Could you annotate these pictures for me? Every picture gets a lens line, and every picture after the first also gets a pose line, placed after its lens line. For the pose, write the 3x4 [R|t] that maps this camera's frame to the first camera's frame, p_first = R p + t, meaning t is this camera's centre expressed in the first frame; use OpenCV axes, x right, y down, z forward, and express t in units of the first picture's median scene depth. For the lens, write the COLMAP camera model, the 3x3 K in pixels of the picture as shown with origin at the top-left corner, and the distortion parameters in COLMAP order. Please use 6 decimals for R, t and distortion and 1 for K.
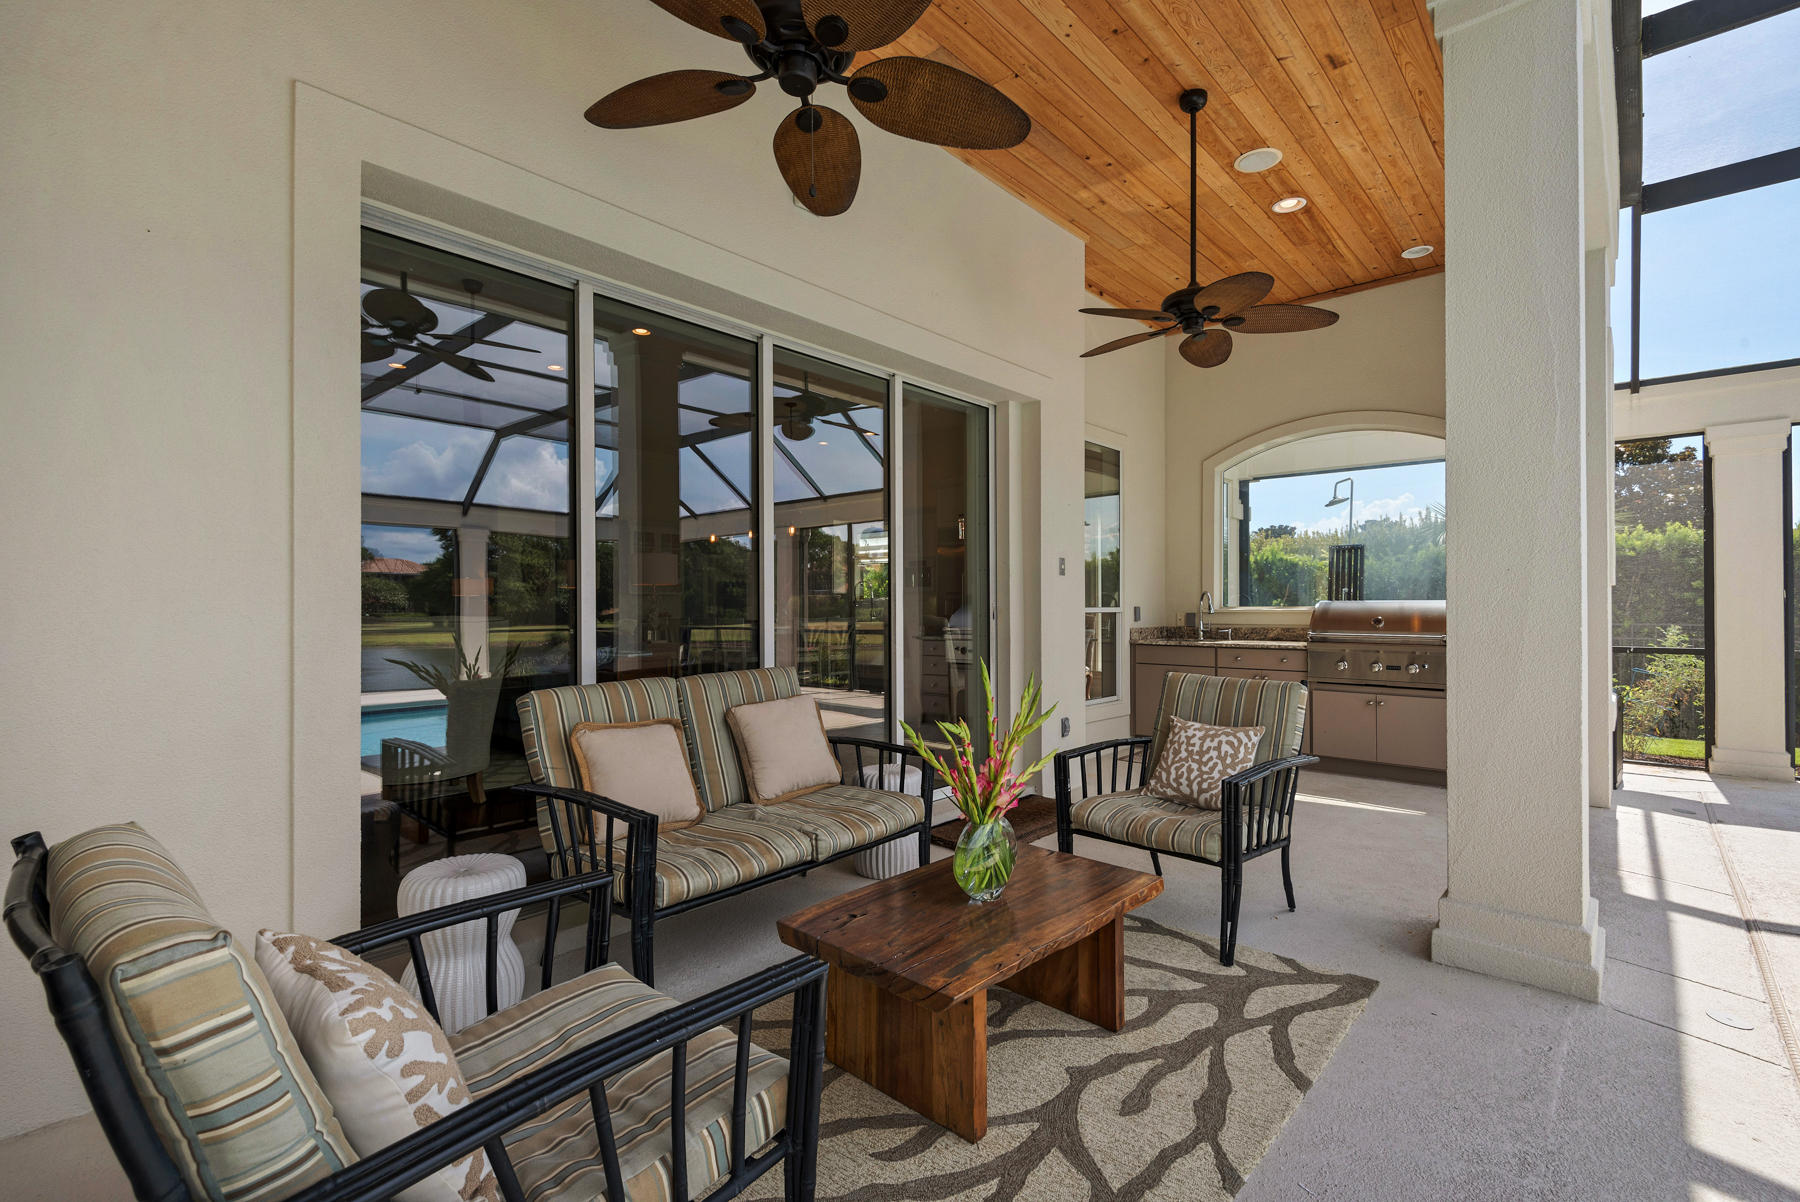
lens RADIAL K [[813.6, 0, 912.6], [0, 813.6, 601.0], [0, 0, 1]] dist [0.038913, -0.024489]
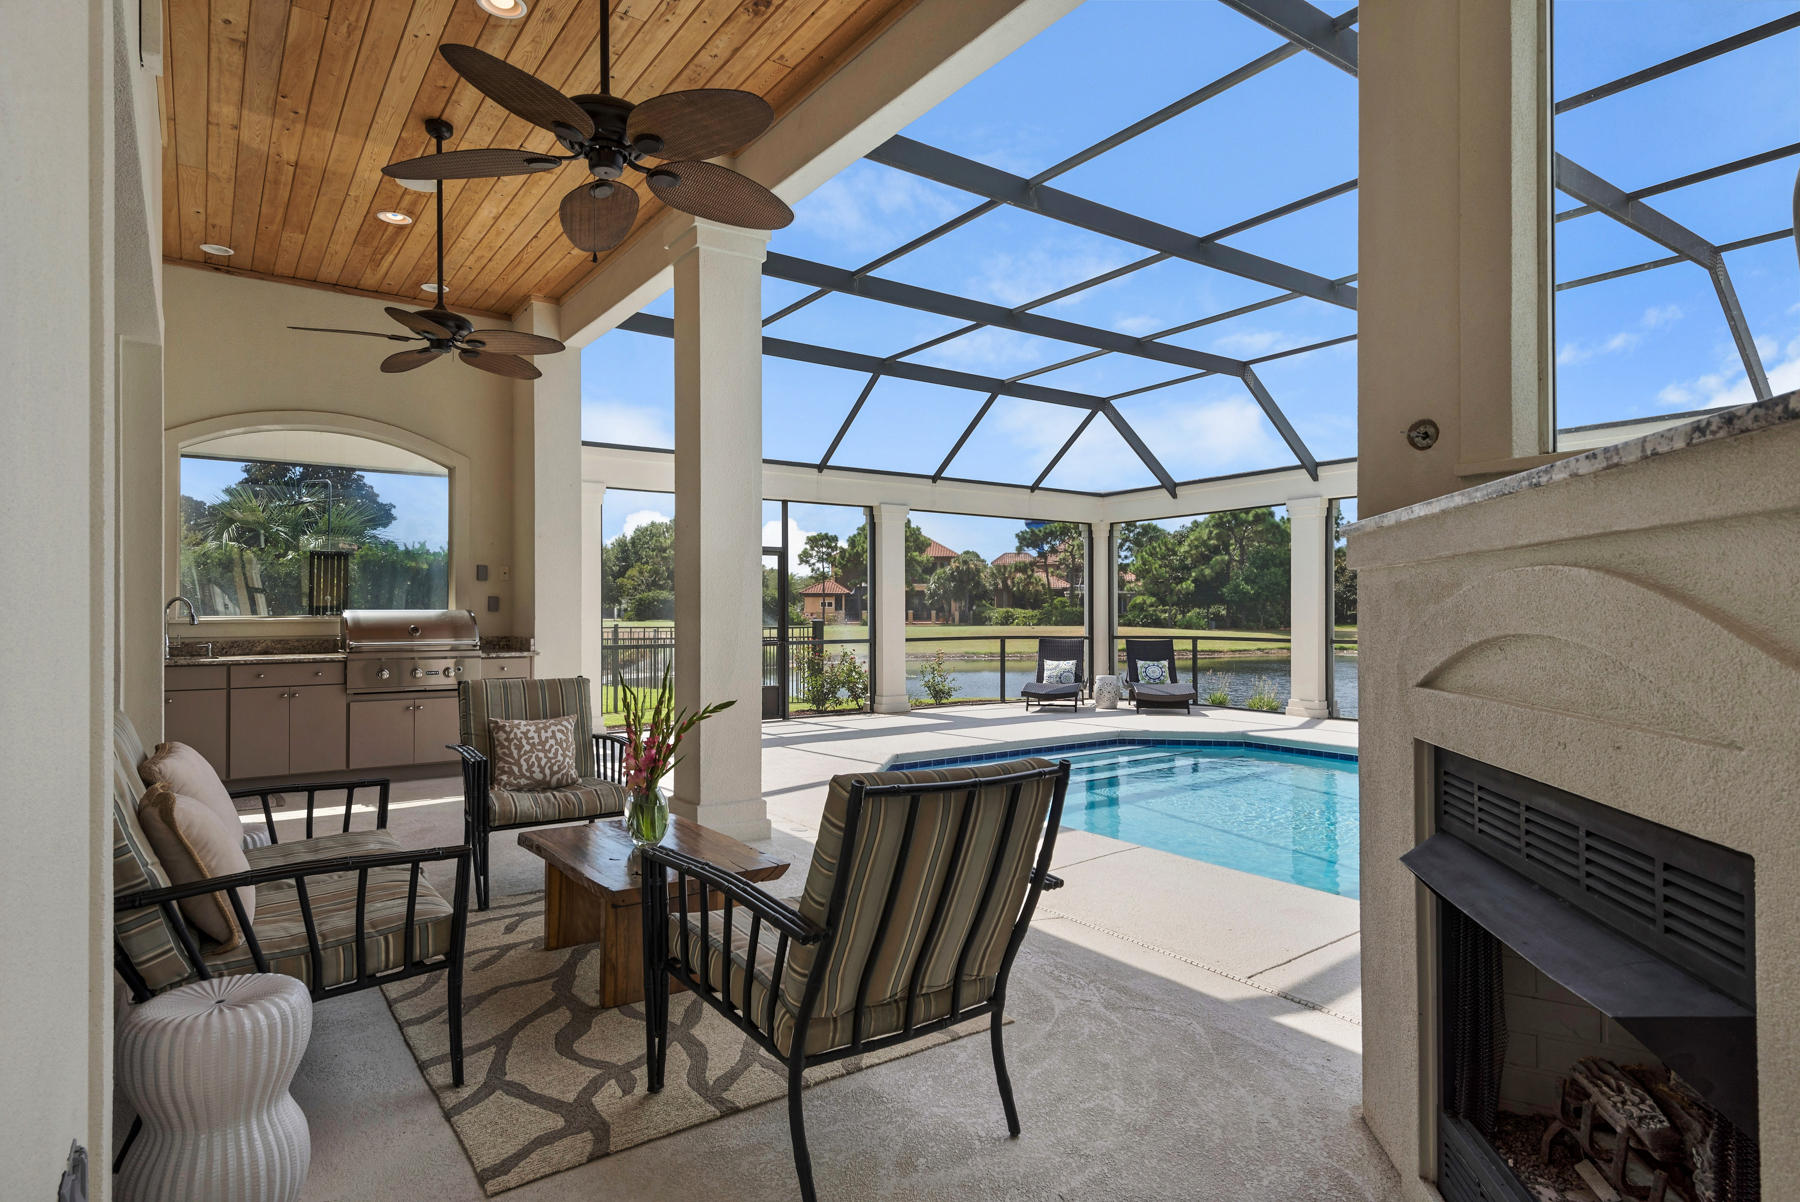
lens RADIAL K [[995.6, 0, 900.0], [0, 995.6, 601.0], [0, 0, 1]] dist [0.003641, 0.000111]
pose [[0.248014, 0.007267, 0.968729, -0.880745], [-0.003646, 0.999972, -0.006568, -0.009559], [-0.968750, -0.001904, 0.248033, 0.148821]]
